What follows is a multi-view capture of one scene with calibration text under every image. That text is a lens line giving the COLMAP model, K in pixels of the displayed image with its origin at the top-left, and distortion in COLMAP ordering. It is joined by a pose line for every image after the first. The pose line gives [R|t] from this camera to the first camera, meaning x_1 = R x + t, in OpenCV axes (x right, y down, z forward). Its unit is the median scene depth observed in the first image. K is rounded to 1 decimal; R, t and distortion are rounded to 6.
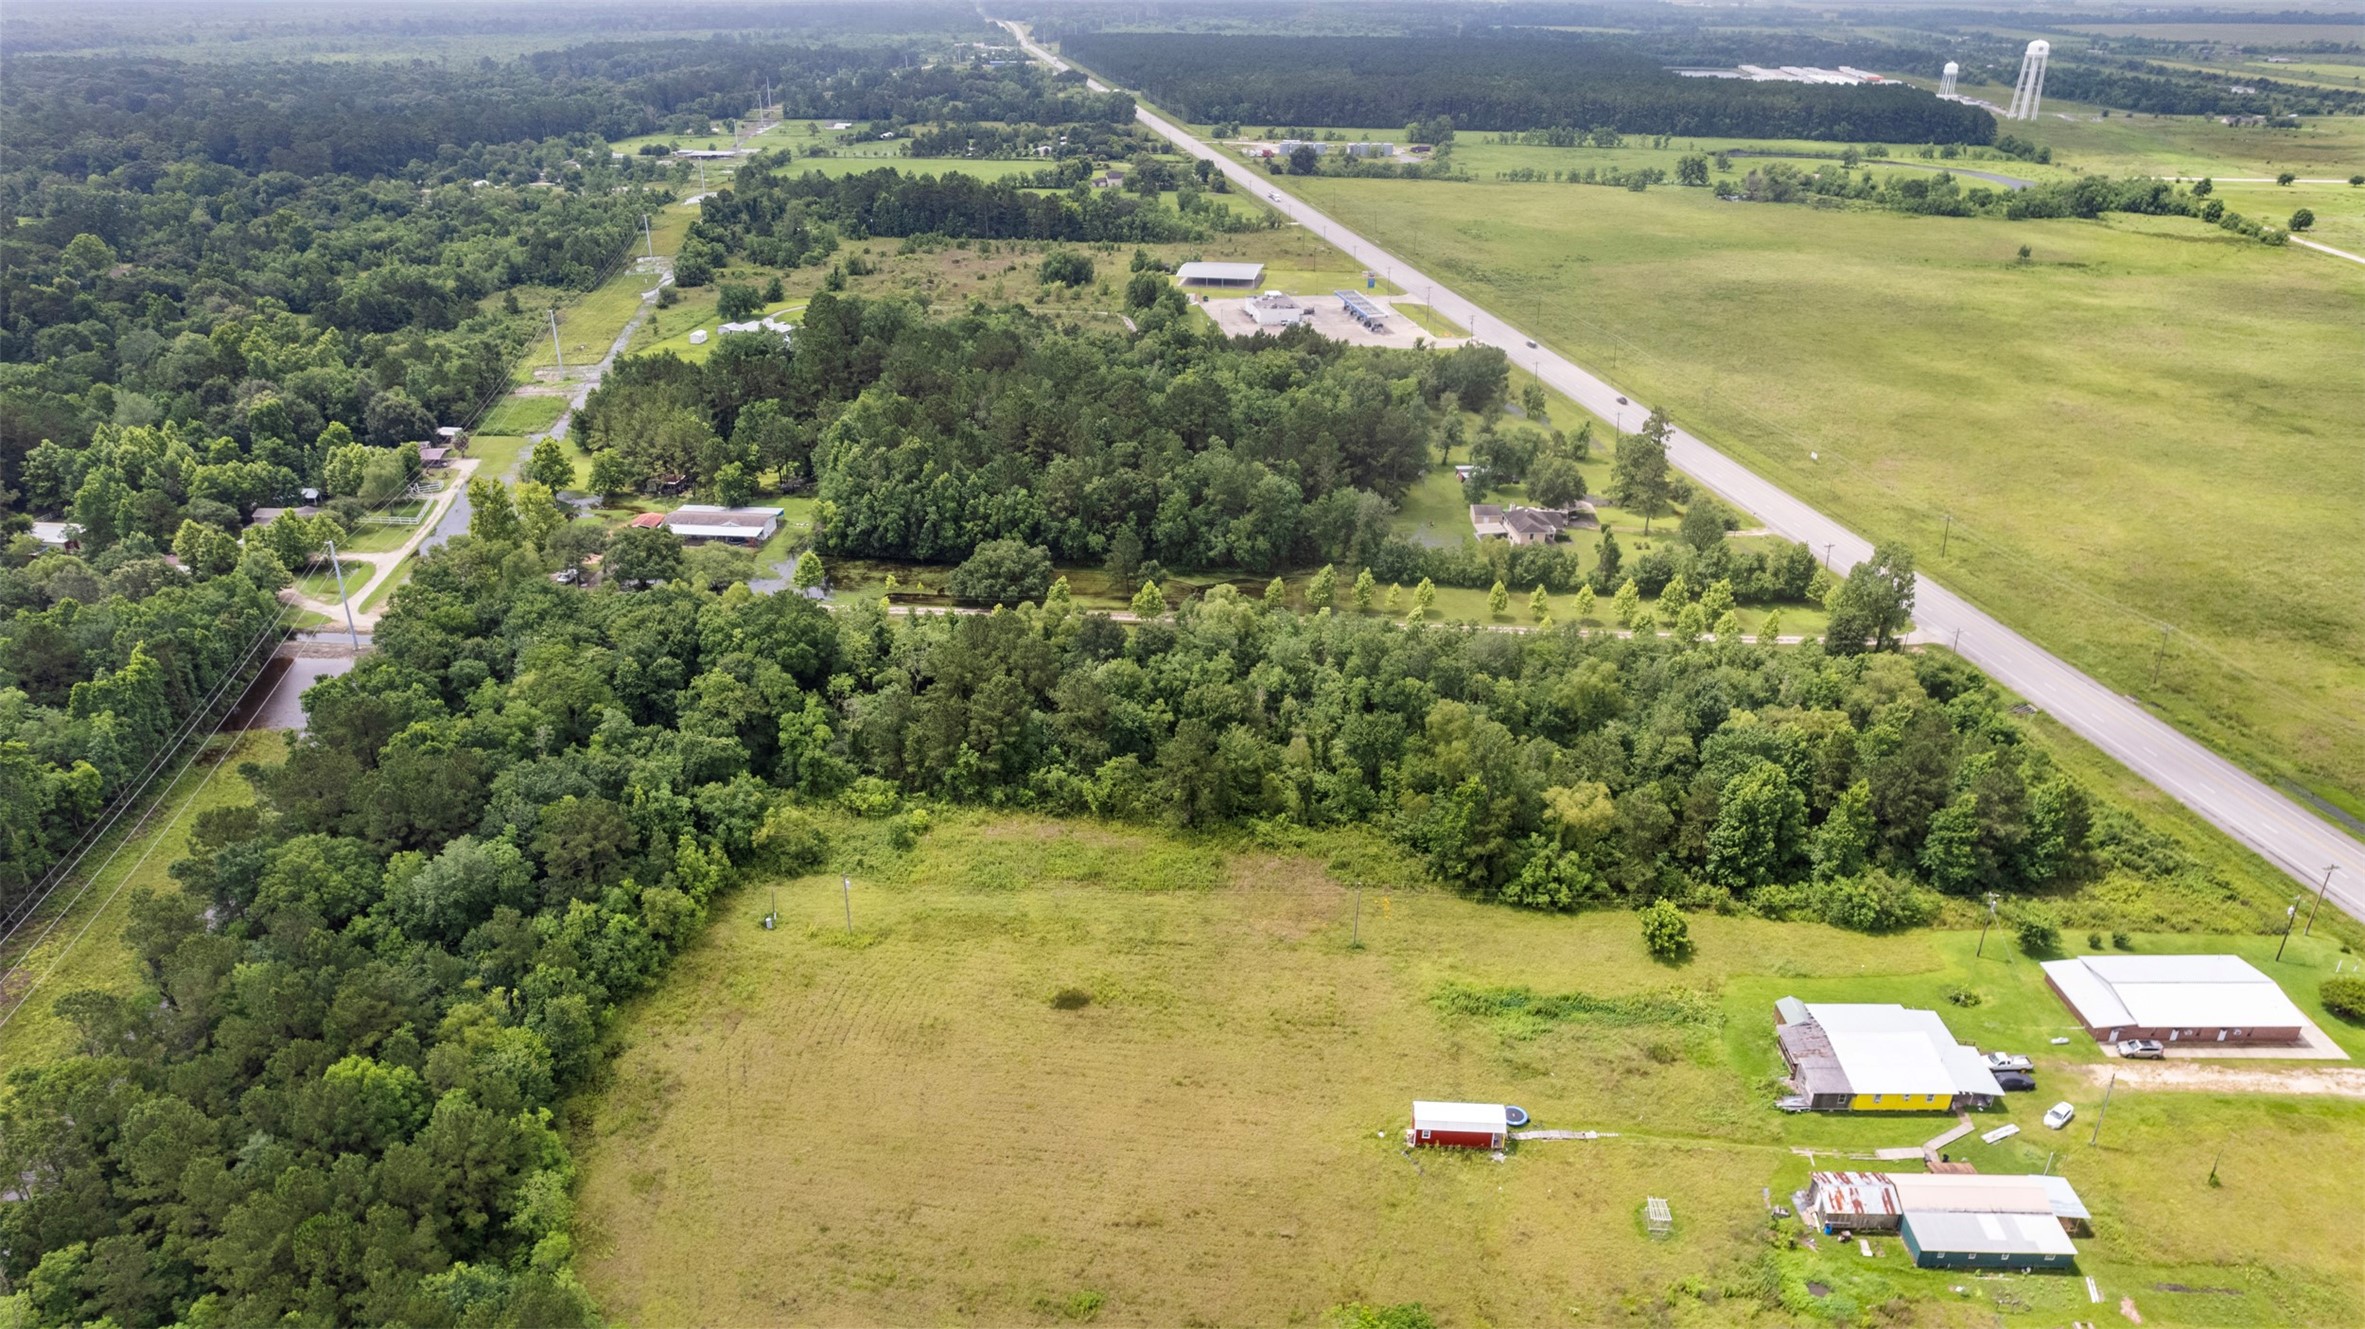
lens RADIAL K [[1530.0, 0, 1182.5], [0, 1530.0, 664.5], [0, 0, 1]] dist [-0.069711, 0.065597]
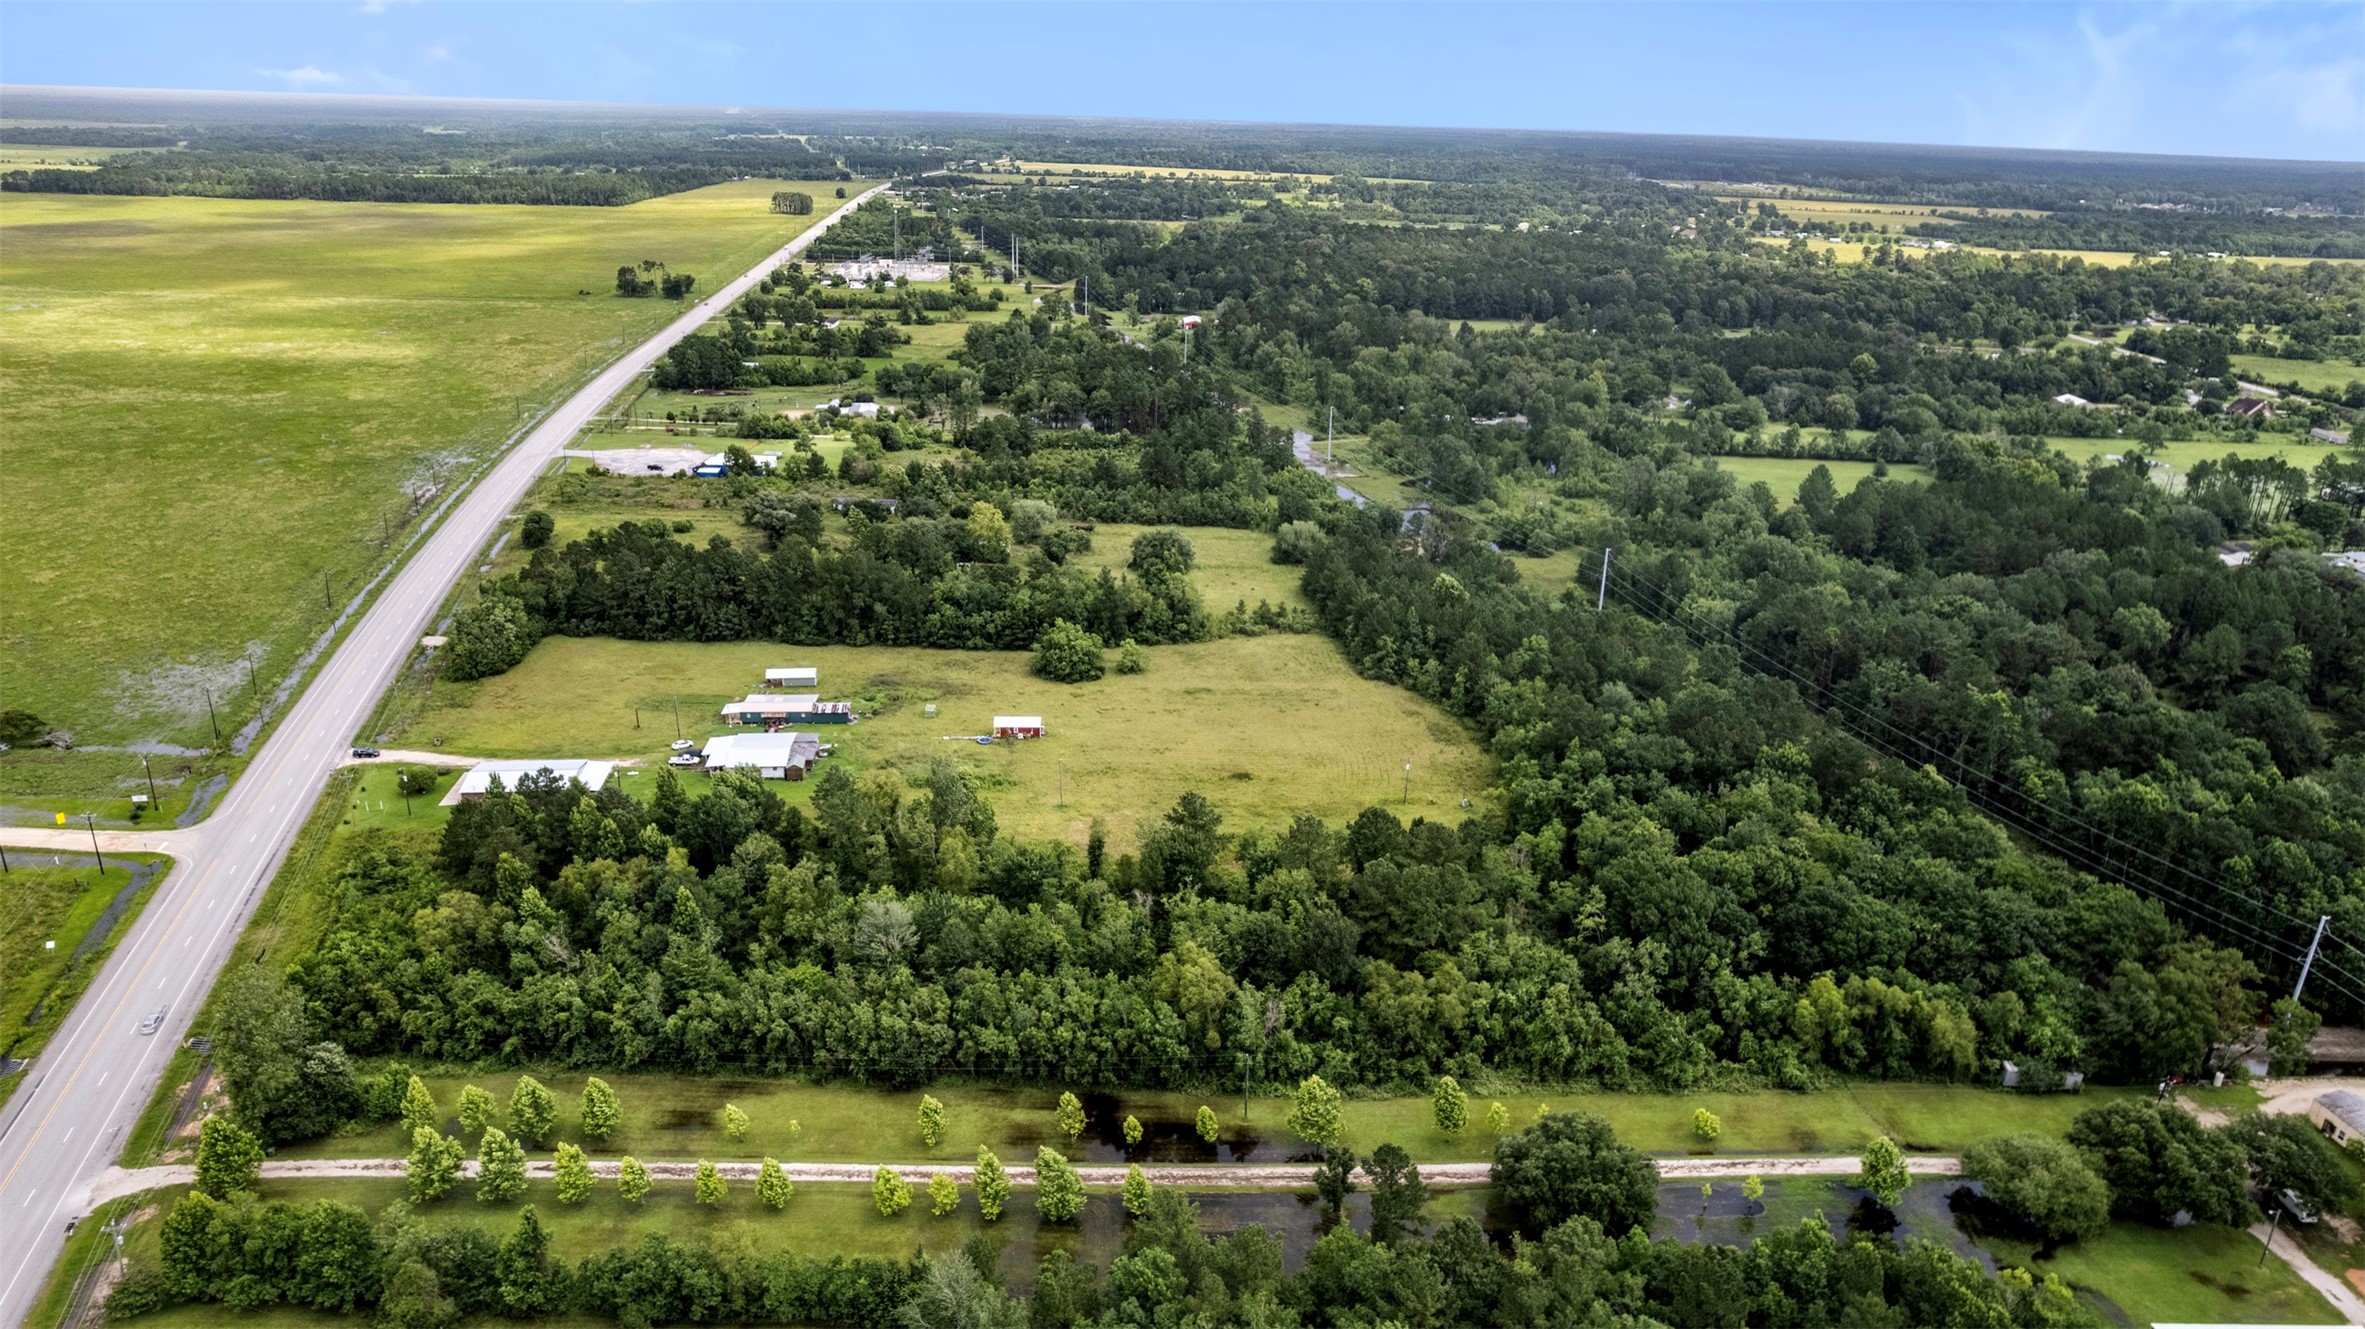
lens RADIAL K [[1522.2, 0, 1182.5], [0, 1522.2, 664.5], [0, 0, 1]] dist [-0.078612, 0.072677]
pose [[-0.993437, 0.008826, -0.114036, 0.154882], [-0.075911, 0.694902, 0.715087, -0.918531], [0.085556, 0.719050, -0.689672, 1.837805]]
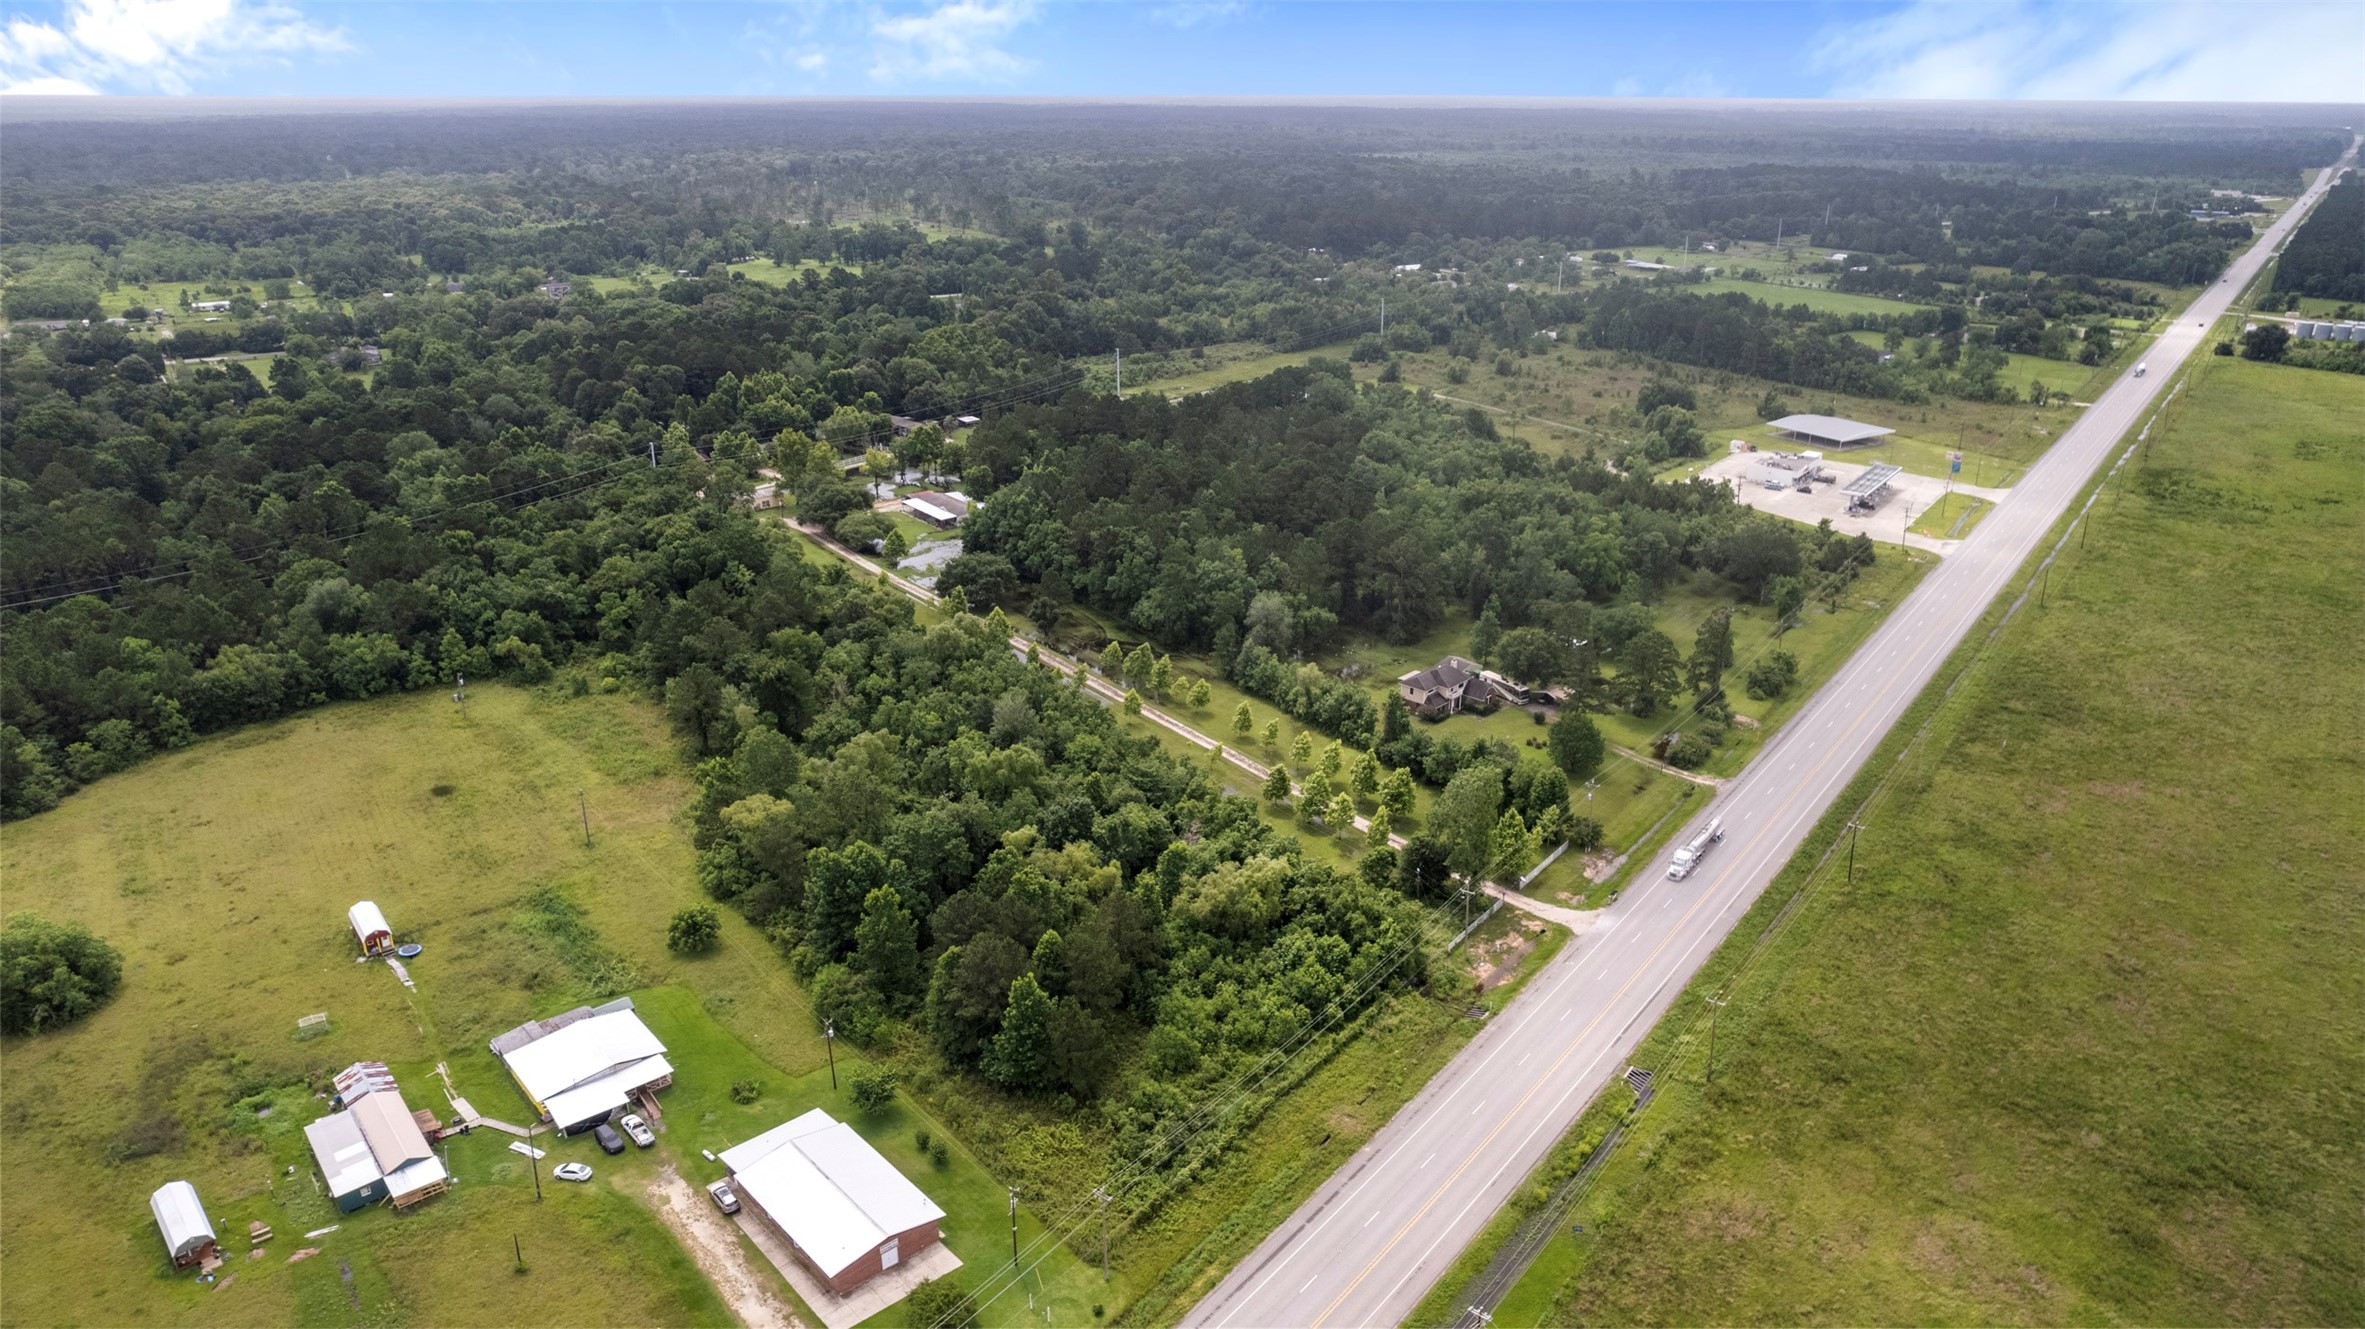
lens RADIAL K [[1515.7, 0, 1161.0], [0, 1515.7, 663.6], [0, 0, 1]] dist [-0.034665, 0.029895]
pose [[0.658335, 0.265220, -0.704453, 1.194196], [-0.316355, 0.946692, 0.060777, -0.168550], [0.683019, 0.182845, 0.707144, 0.406098]]
